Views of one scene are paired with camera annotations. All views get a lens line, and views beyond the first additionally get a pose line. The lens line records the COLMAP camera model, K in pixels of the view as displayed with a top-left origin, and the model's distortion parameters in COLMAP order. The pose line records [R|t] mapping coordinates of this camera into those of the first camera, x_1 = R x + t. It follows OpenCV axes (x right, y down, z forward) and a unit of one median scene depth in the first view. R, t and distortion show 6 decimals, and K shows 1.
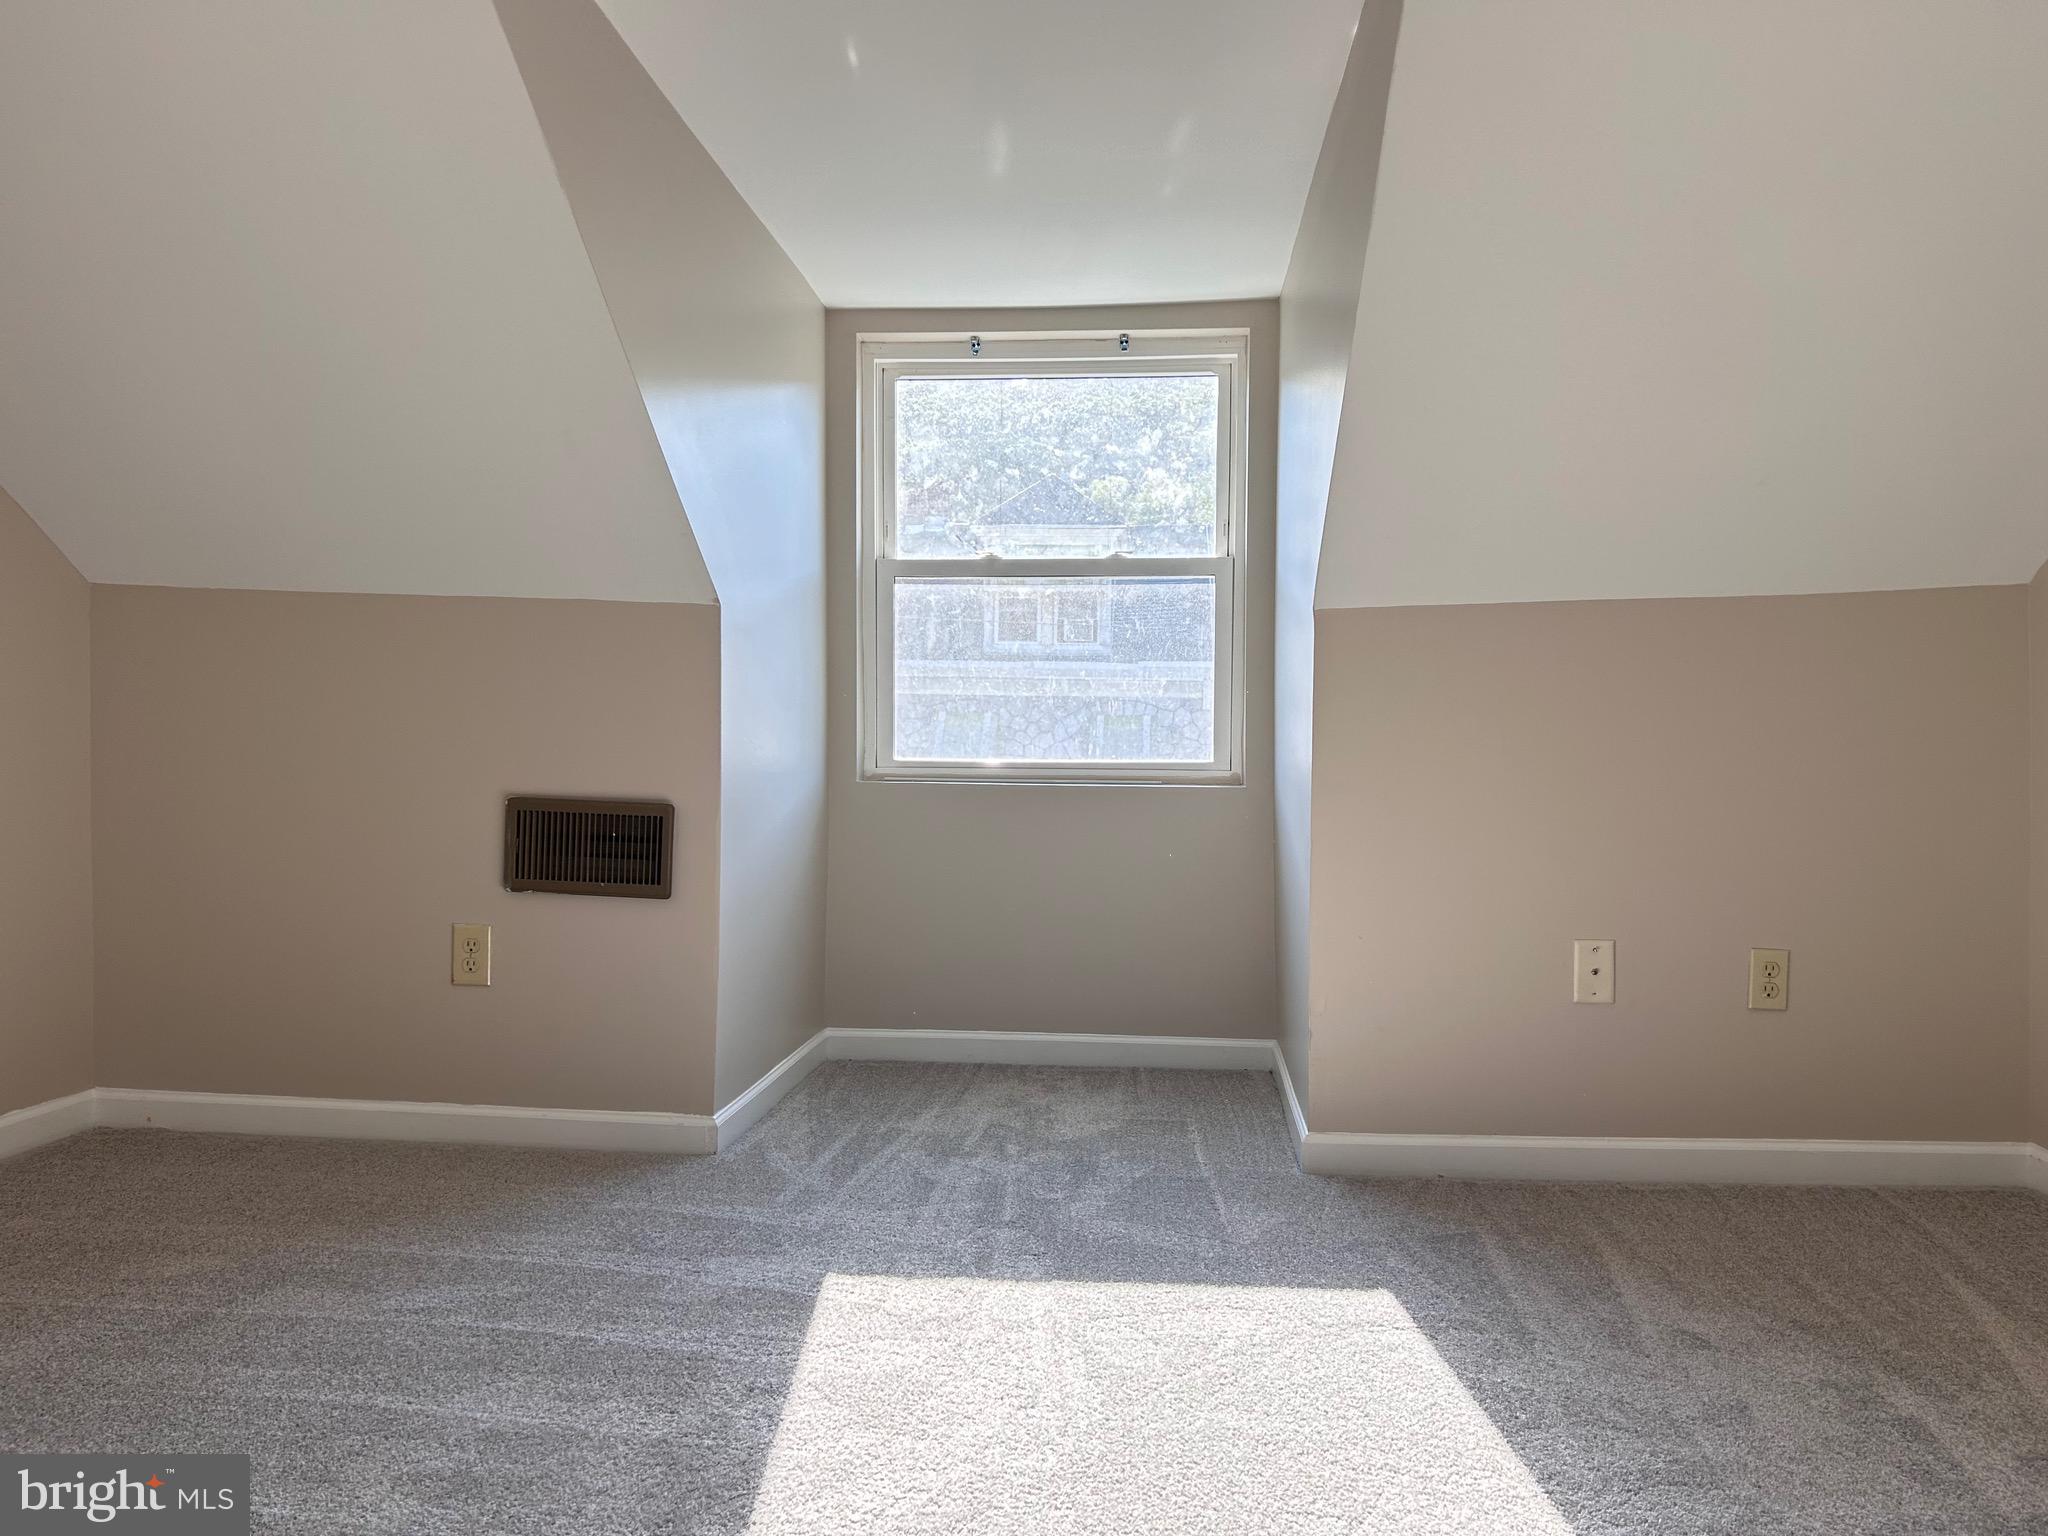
lens RADIAL K [[1522.6, 0, 1029.0], [0, 1522.6, 775.3], [0, 0, 1]] dist [0.034851, -0.017065]
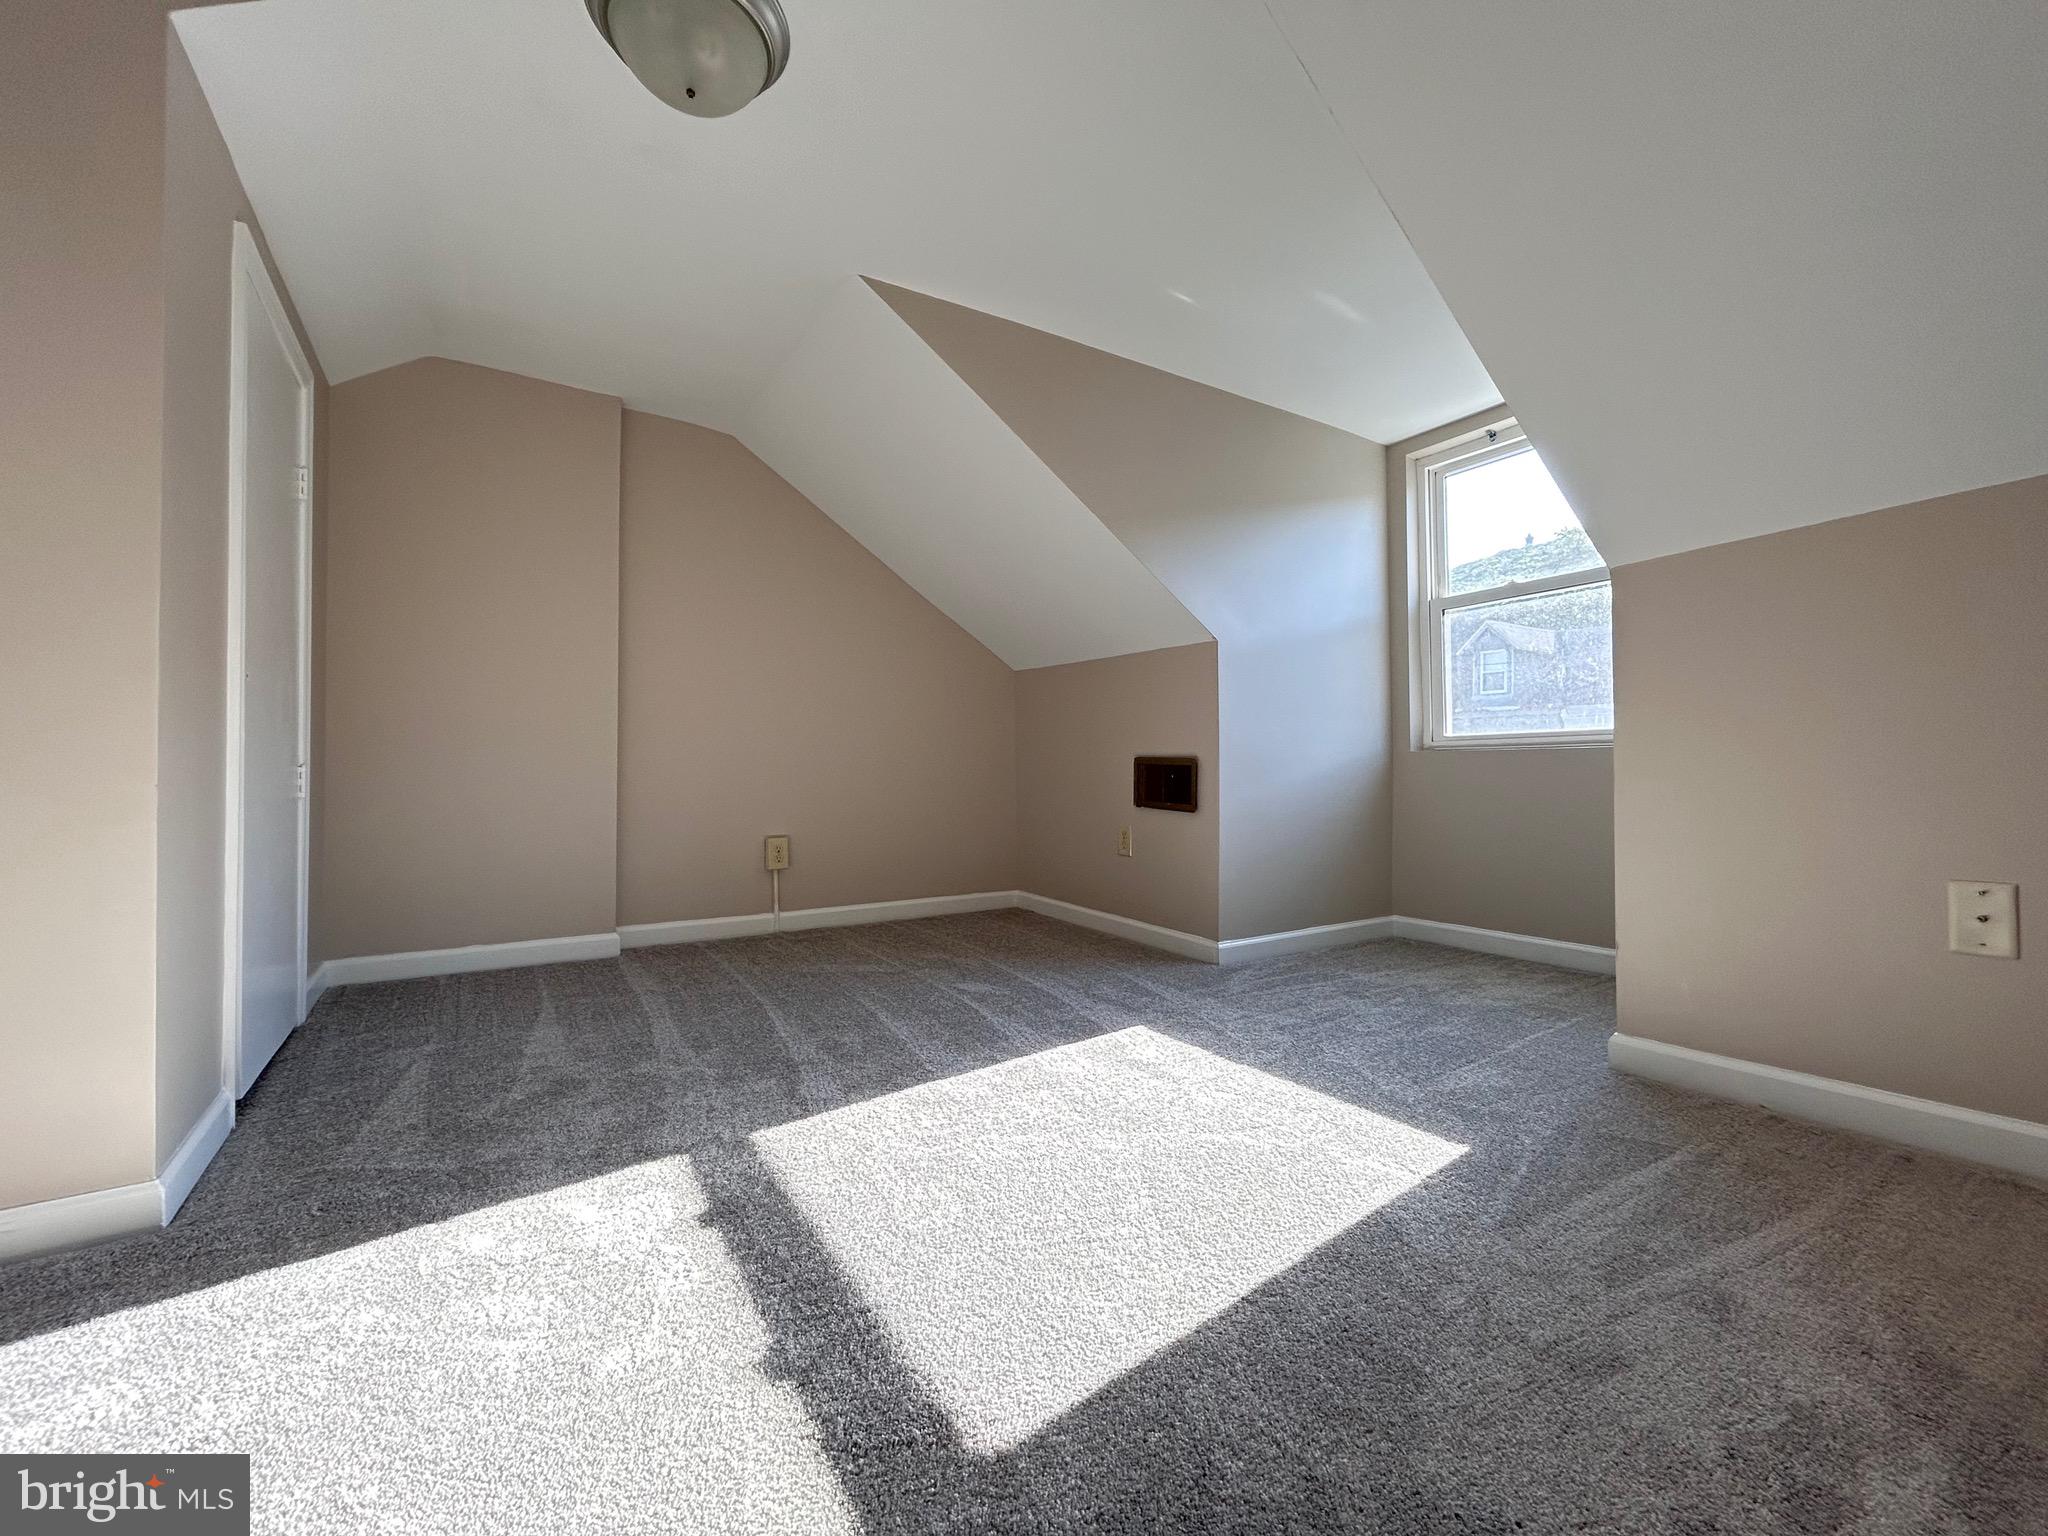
lens RADIAL K [[827.6, 0, 1020.4], [0, 827.6, 756.8], [0, 0, 1]] dist [0.000907, 0.000234]
pose [[0.596228, -0.030206, -0.802247, 0.421094], [0.001538, 0.999333, -0.036484, 0.053564], [0.802814, 0.020519, 0.595877, 0.286615]]
